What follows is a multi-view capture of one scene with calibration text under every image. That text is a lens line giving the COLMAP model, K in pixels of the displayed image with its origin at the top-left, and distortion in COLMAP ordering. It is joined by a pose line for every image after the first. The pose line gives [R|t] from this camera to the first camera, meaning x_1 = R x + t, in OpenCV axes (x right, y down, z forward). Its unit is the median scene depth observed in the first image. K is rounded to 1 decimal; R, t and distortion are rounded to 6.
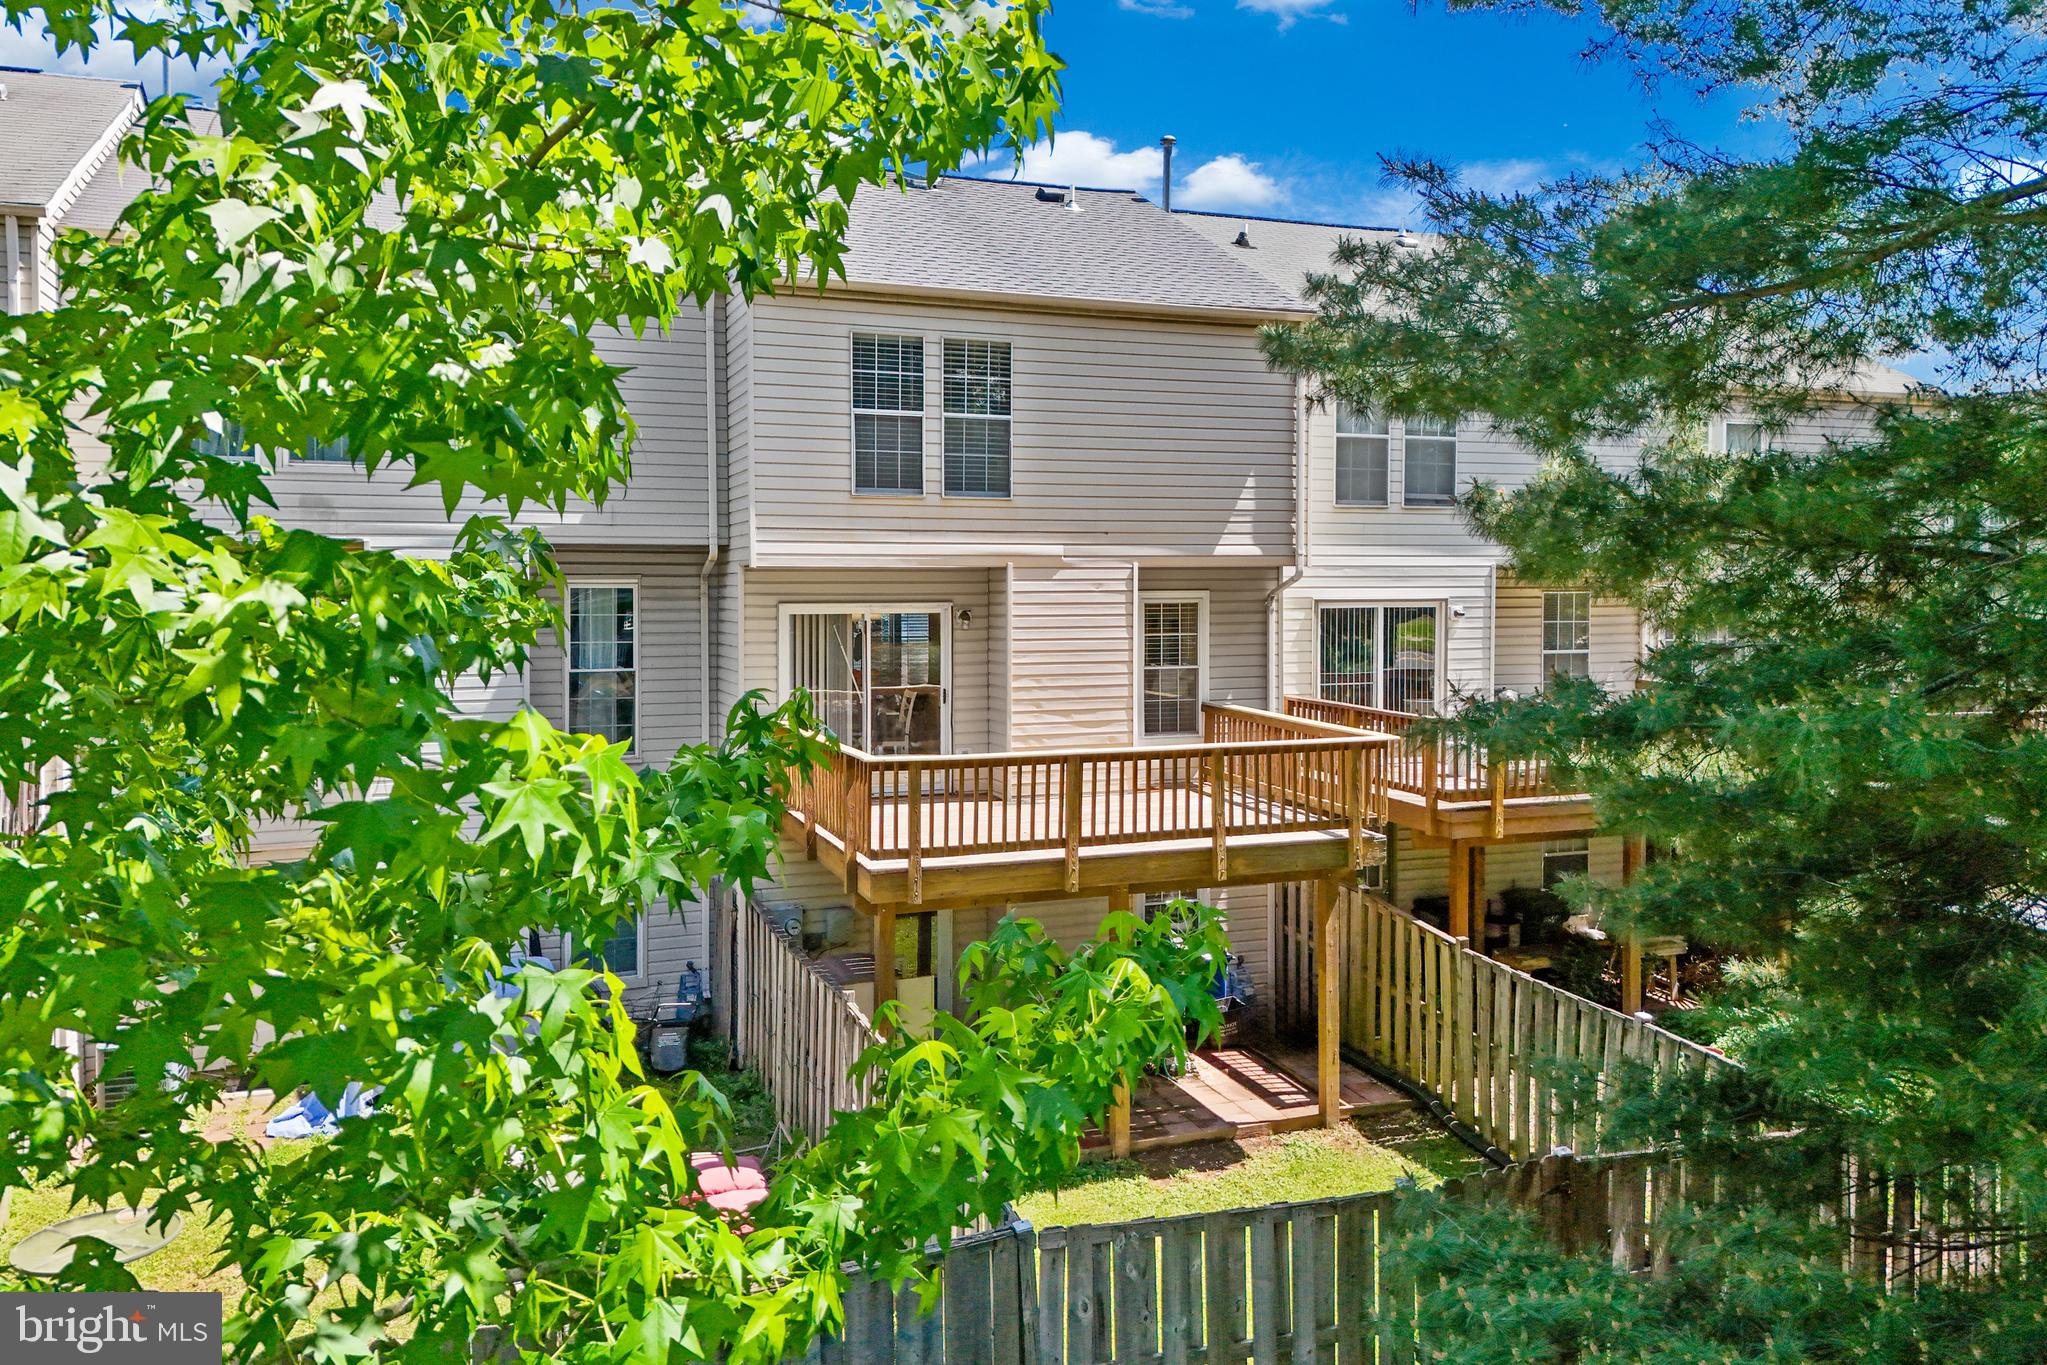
lens RADIAL K [[1520.8, 0, 1028.8], [0, 1520.8, 605.2], [0, 0, 1]] dist [0.094418, -0.087822]
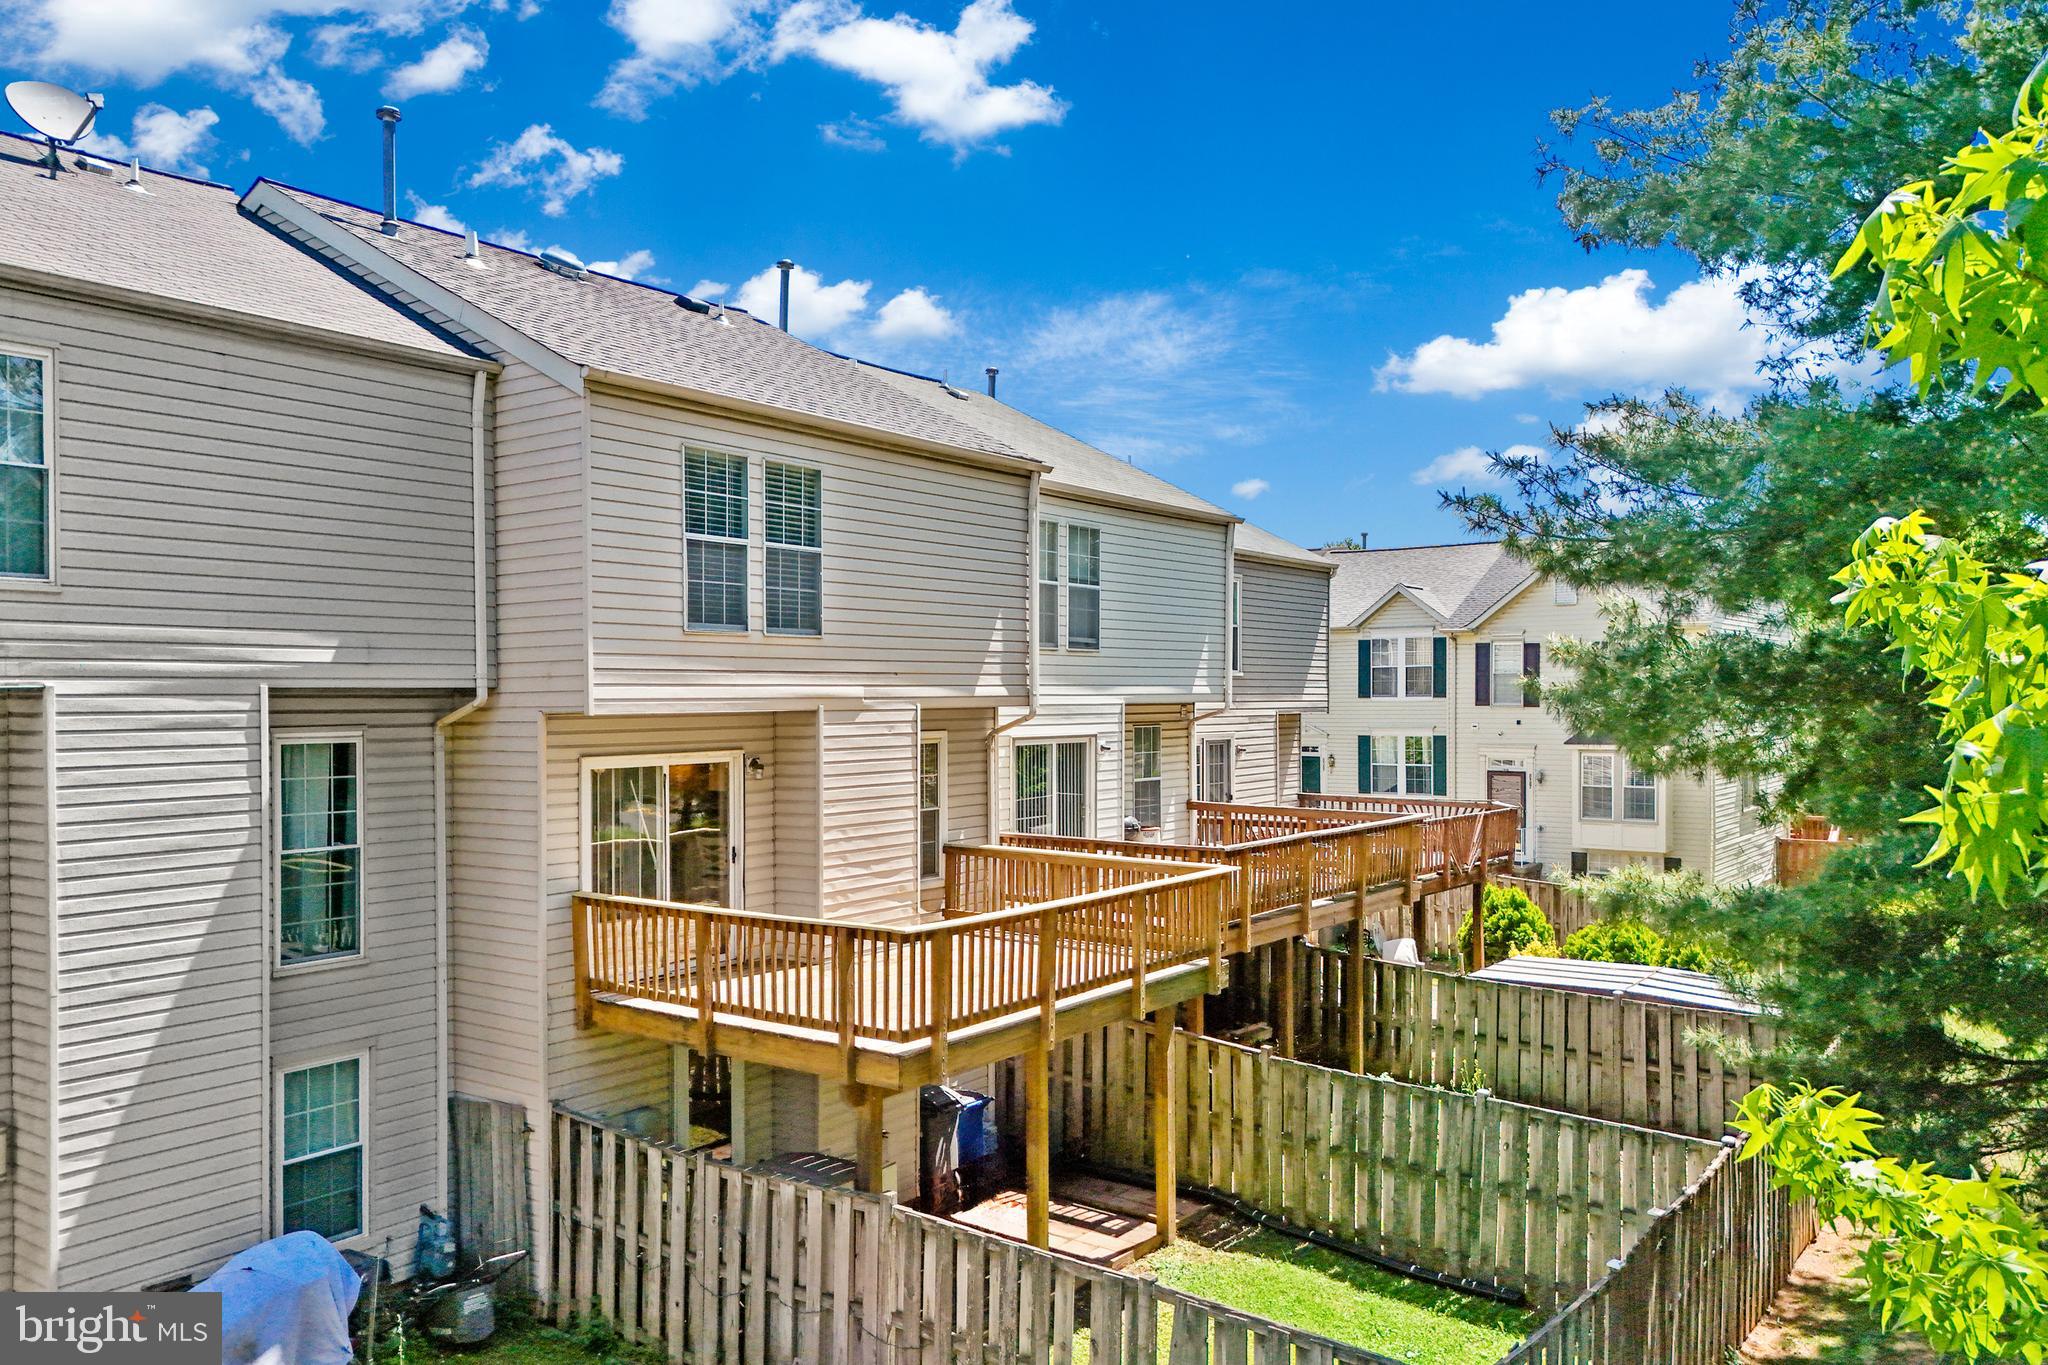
lens RADIAL K [[1508.0, 0, 1034.7], [0, 1508.0, 711.9], [0, 0, 1]] dist [0.076772, -0.005444]
pose [[0.841090, -0.008113, 0.540834, -0.407183], [0.013070, 0.999900, -0.005327, -0.018410], [-0.540737, 0.011549, 0.841112, 0.157833]]
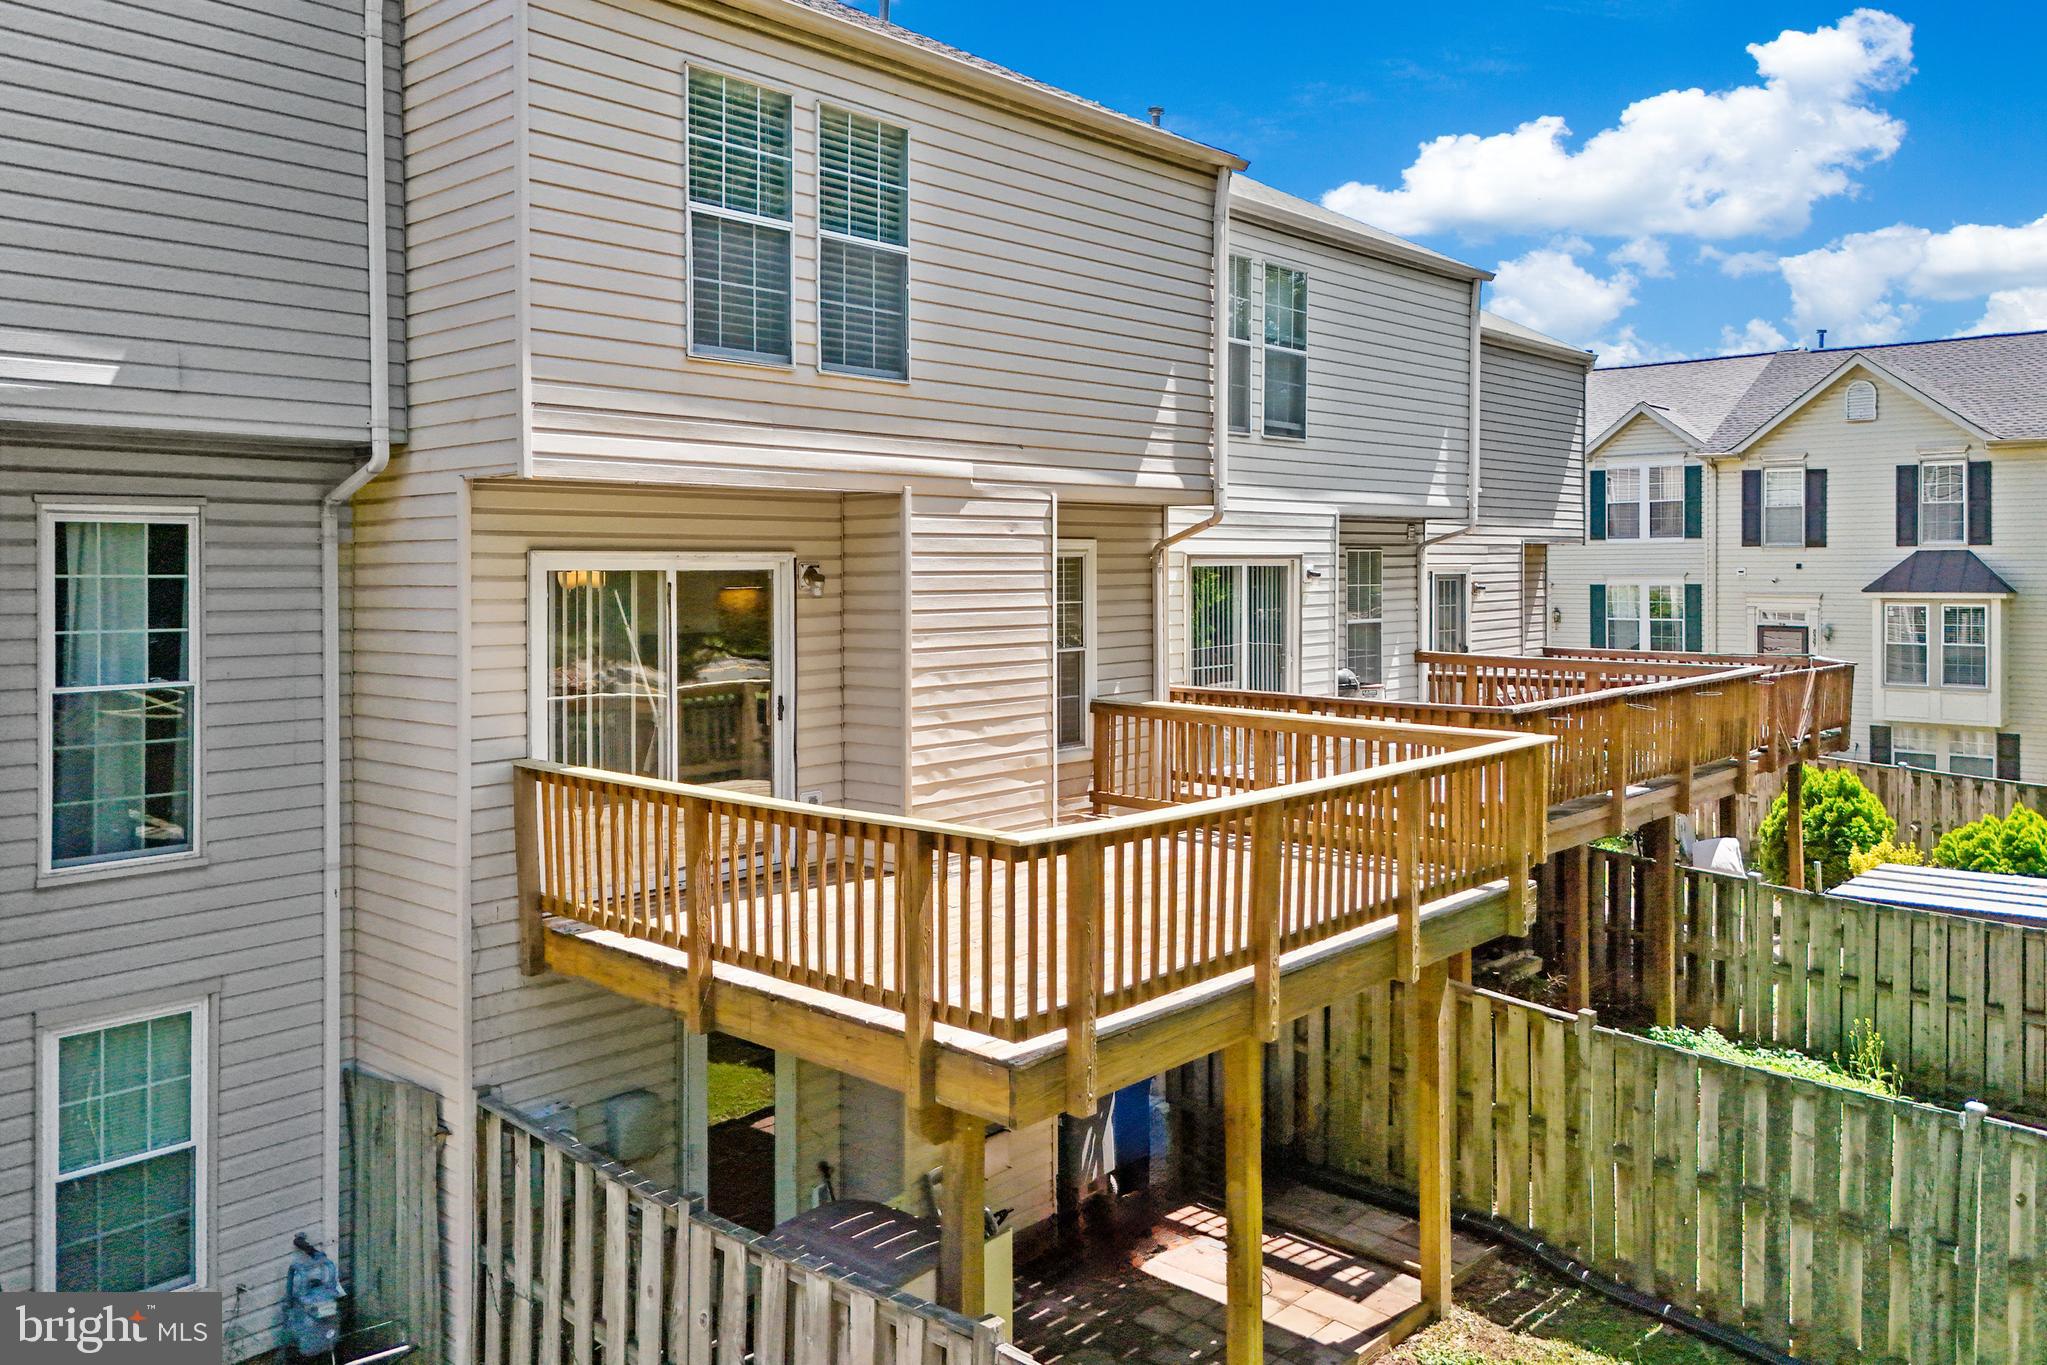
lens RADIAL K [[1550.0, 0, 1030.5], [0, 1550.0, 571.0], [0, 0, 1]] dist [0.030019, 0.003027]
pose [[0.892117, -0.005018, 0.451776, -0.255632], [0.012011, 0.999848, -0.012612, 0.015101], [-0.451644, 0.016677, 0.892042, 0.424871]]
